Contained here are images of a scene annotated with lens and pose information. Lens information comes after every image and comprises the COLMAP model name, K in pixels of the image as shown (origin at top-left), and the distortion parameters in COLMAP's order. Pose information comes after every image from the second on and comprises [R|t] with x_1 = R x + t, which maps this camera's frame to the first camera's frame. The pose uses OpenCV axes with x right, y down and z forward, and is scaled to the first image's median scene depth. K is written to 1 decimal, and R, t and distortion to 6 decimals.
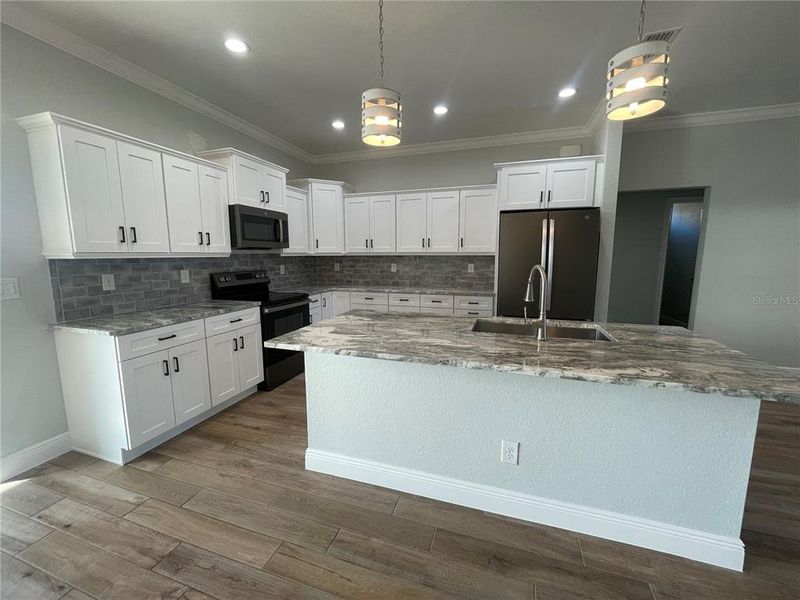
lens RADIAL K [[322.7, 0, 400.0], [0, 322.7, 300.0], [0, 0, 1]] dist [-0.000388, -0.000098]
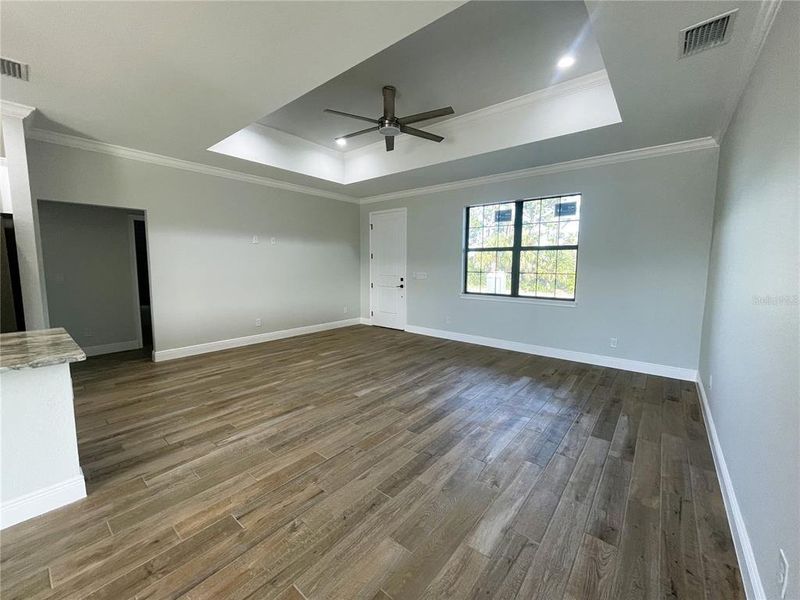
lens RADIAL K [[322.7, 0, 400.0], [0, 322.7, 300.0], [0, 0, 1]] dist [-0.000388, -0.000098]
pose [[0.362806, -0.097620, 0.926737, 0.153125], [0.125949, 0.990509, 0.055030, 0.047567], [-0.923314, 0.096756, 0.371658, -0.344130]]
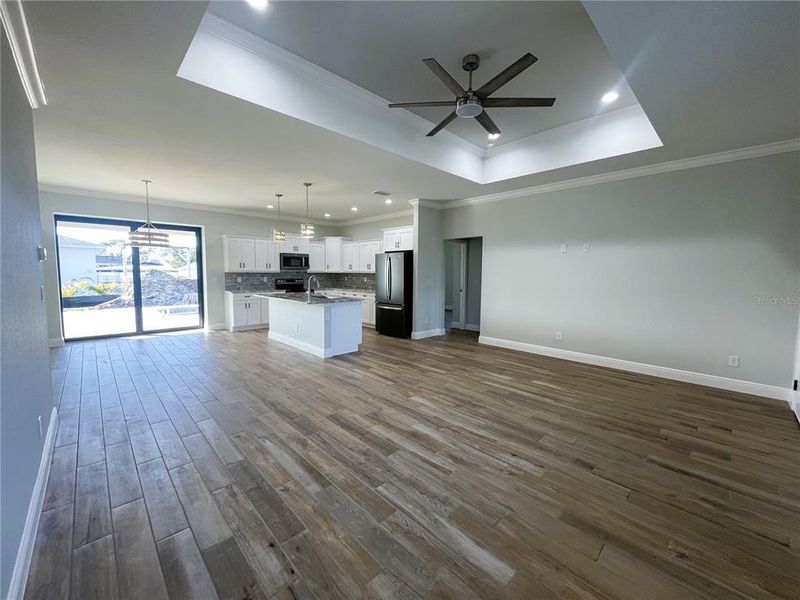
lens RADIAL K [[322.7, 0, 400.0], [0, 322.7, 300.0], [0, 0, 1]] dist [-0.000388, -0.000098]
pose [[0.883477, 0.050662, -0.465727, 1.507309], [-0.077426, 0.996254, -0.038503, 0.108814], [0.462032, 0.070076, 0.884091, -0.813852]]
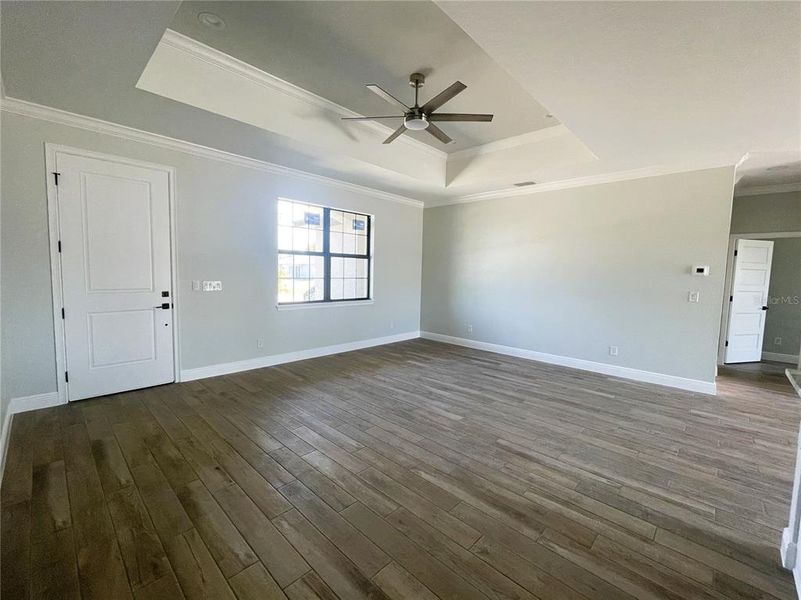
lens RADIAL K [[337.5, 0, 400.5], [0, 337.5, 300.0], [0, 0, 1]] dist [-0.000325, 0.000031]
pose [[-0.901863, -0.057789, 0.428139, 0.797732], [0.038482, 0.976328, 0.212843, -0.169588], [-0.430304, 0.208431, -0.878291, 1.090585]]
